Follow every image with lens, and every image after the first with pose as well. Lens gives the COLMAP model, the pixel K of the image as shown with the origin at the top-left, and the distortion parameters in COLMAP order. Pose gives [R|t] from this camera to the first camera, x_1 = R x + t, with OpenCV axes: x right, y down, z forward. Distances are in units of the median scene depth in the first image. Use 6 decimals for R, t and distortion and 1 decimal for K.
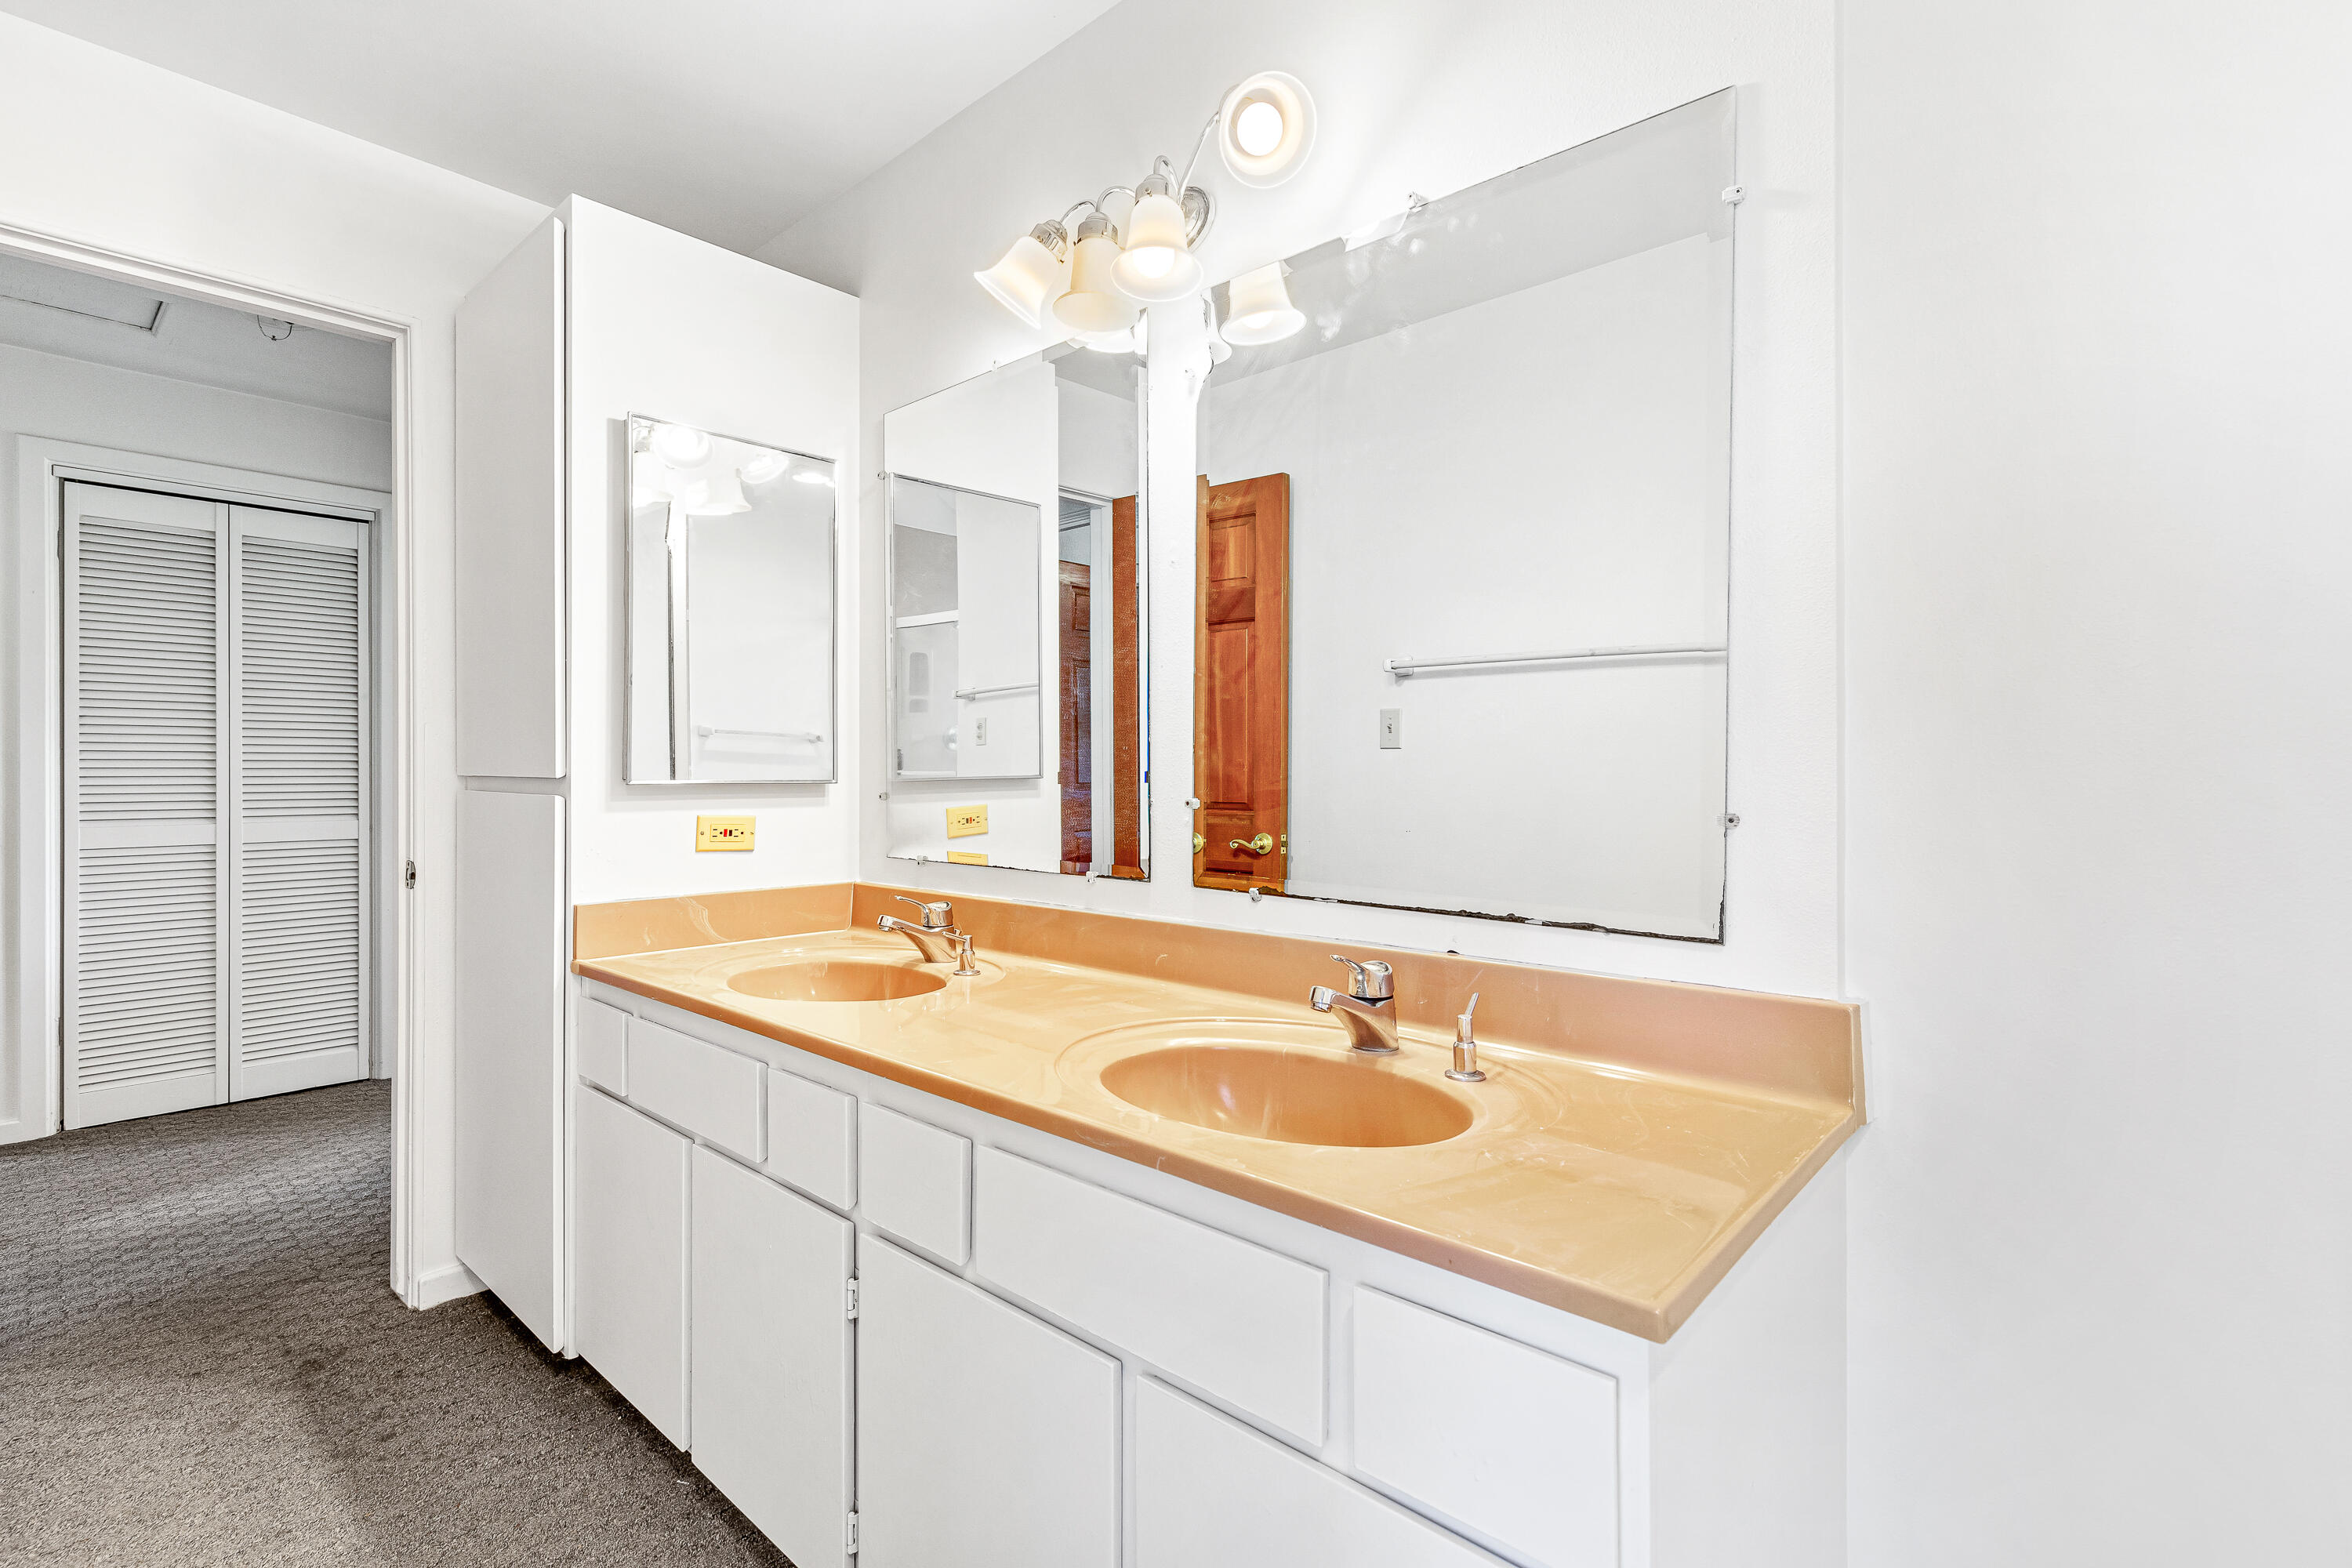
lens RADIAL K [[1076.3, 0, 1177.1], [0, 1076.3, 780.6], [0, 0, 1]] dist [0.004510, -0.000762]
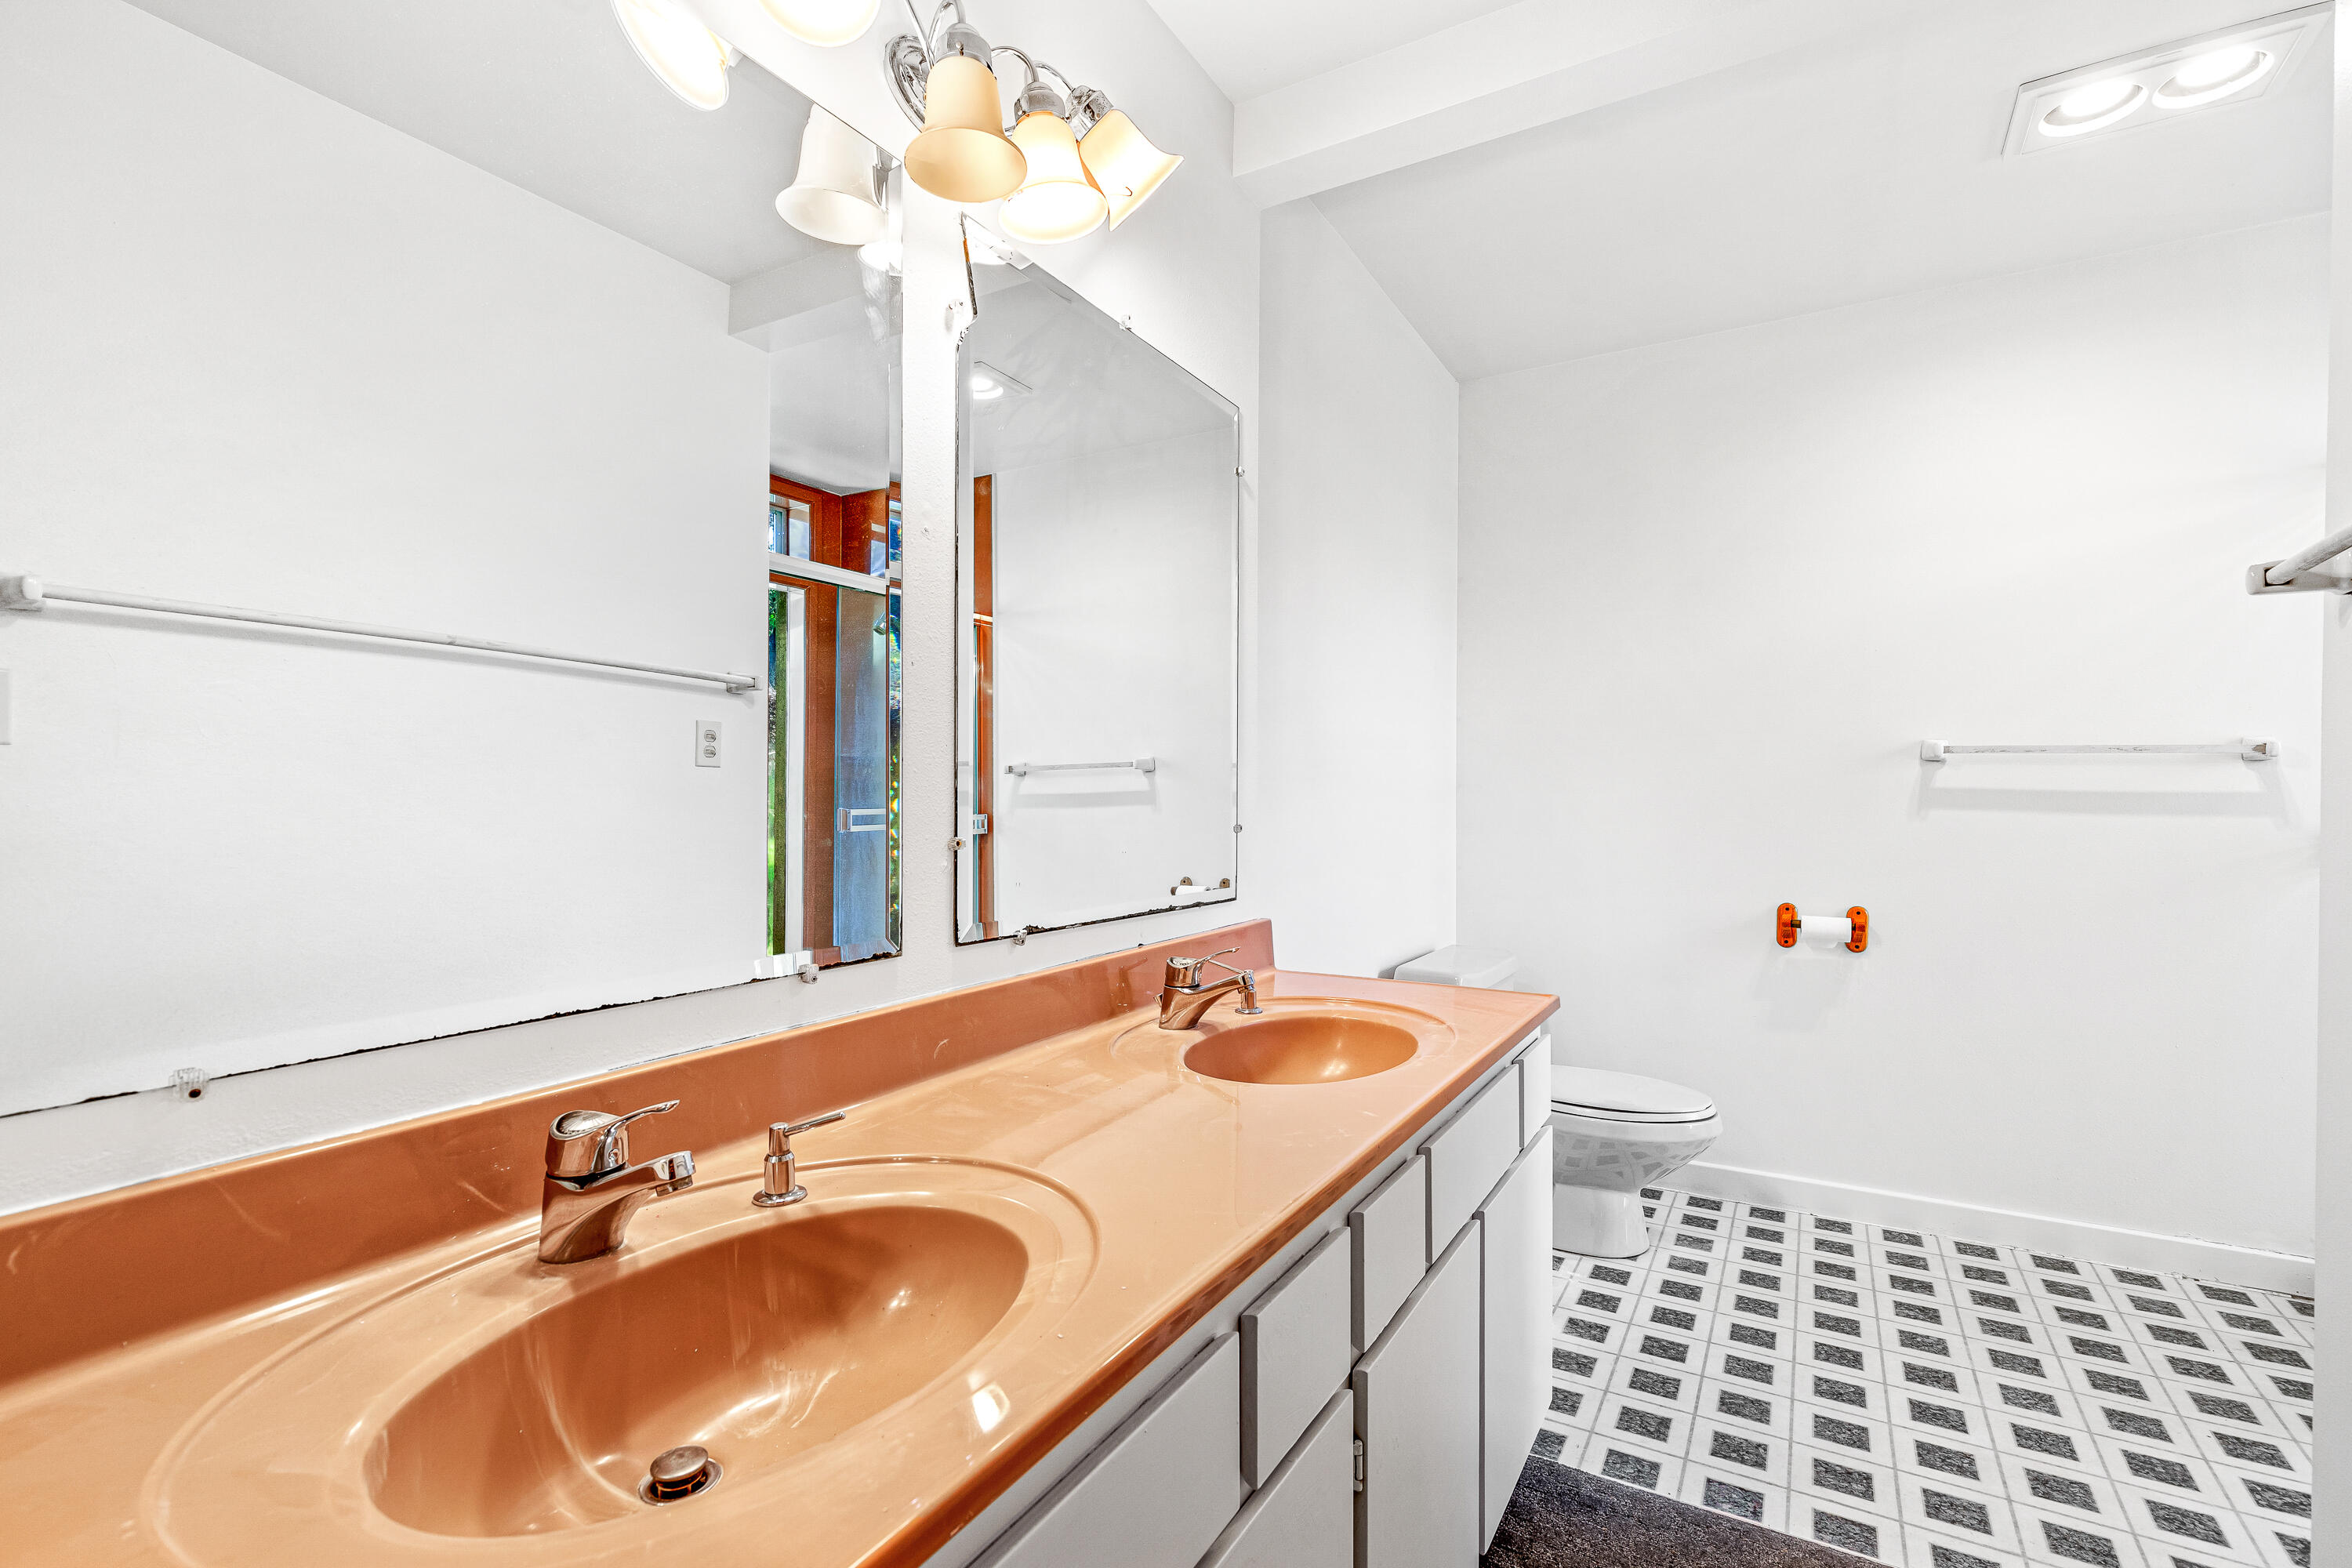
lens RADIAL K [[1076.3, 0, 1176.8], [0, 1076.3, 785.6], [0, 0, 1]] dist [0.004510, -0.000762]
pose [[-0.213304, -0.002745, 0.976982, -0.995167], [-0.000970, 0.999996, 0.002598, -0.031873], [-0.976985, -0.000394, -0.213306, 1.253063]]
